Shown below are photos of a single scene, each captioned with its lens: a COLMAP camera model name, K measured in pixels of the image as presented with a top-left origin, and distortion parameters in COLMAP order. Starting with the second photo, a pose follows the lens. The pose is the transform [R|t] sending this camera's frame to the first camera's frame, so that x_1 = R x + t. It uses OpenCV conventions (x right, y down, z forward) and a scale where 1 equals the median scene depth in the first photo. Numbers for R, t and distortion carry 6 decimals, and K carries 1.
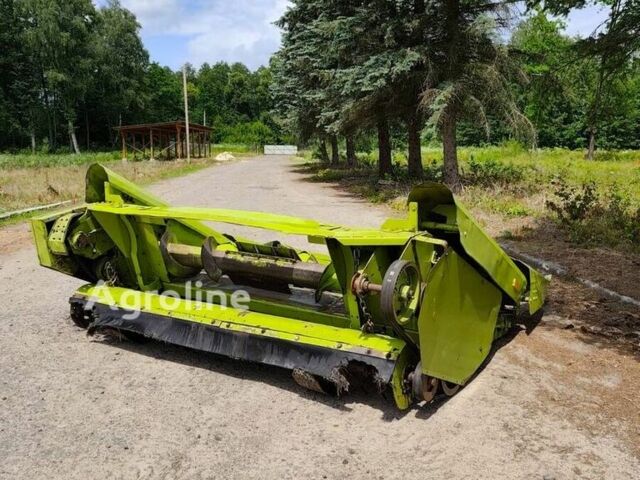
lens RADIAL K [[582.3, 0, 325.6], [0, 582.3, 242.3], [0, 0, 1]] dist [0.021082, 0.000000]
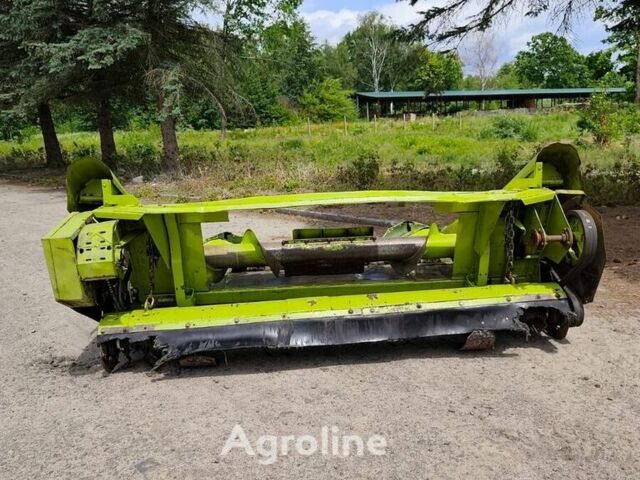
lens RADIAL K [[582.3, 0, 314.2], [0, 582.3, 245.6], [0, 0, 1]] dist [0.021082, 0.000000]
pose [[0.804960, -0.155384, 0.572621, -0.119463], [0.137031, 0.987694, 0.075385, -0.007442], [-0.577288, 0.017785, 0.816347, 0.042246]]
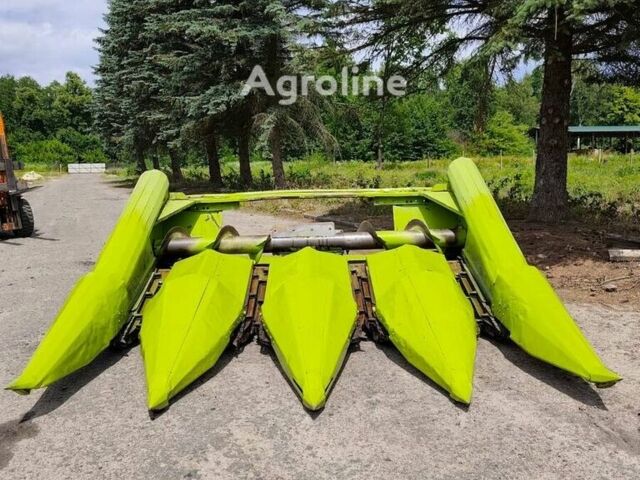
lens RADIAL K [[582.3, 0, 322.8], [0, 582.3, 238.0], [0, 0, 1]] dist [0.021082, 0.000000]
pose [[0.947987, -0.061538, 0.312304, -0.063795], [0.072462, 0.997095, -0.023482, 0.032017], [-0.309951, 0.044891, 0.949692, -0.151381]]
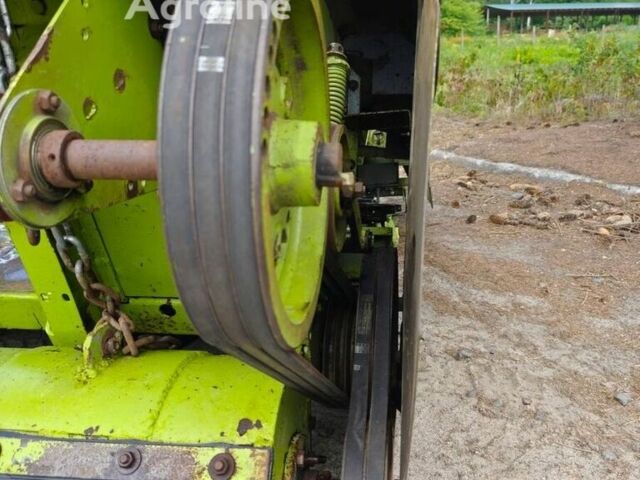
lens RADIAL K [[582.3, 0, 319.9], [0, 582.3, 239.5], [0, 0, 1]] dist [0.021082, 0.000000]
pose [[0.908523, -0.158880, 0.386450, 0.008820], [0.100121, 0.980720, 0.167822, 0.009767], [-0.405662, -0.113778, 0.906914, 0.101955]]
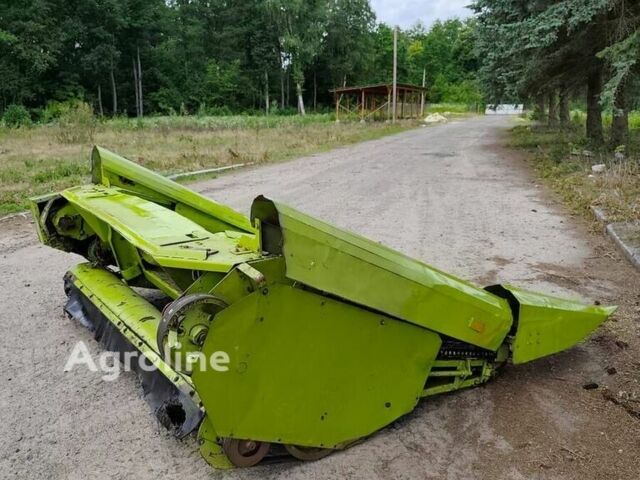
lens RADIAL K [[582.3, 0, 317.8], [0, 582.3, 241.8], [0, 0, 1]] dist [0.021082, 0.000000]
pose [[0.922853, 0.084138, -0.375850, 0.070960], [-0.058773, 0.995182, 0.078473, -0.014014], [0.380641, -0.050330, 0.923352, 0.039457]]
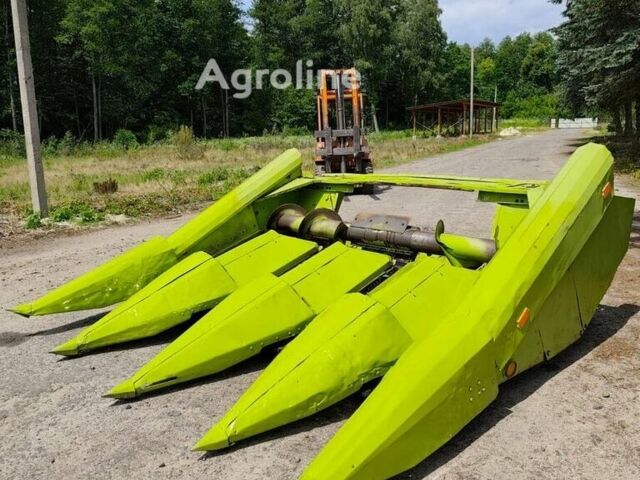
lens RADIAL K [[582.3, 0, 314.0], [0, 582.3, 238.0], [0, 0, 1]] dist [0.021082, 0.000000]
pose [[0.873351, 0.068008, -0.482321, 0.075726], [-0.052597, 0.997582, 0.045422, 0.020157], [0.484244, -0.014301, 0.874816, -0.125394]]
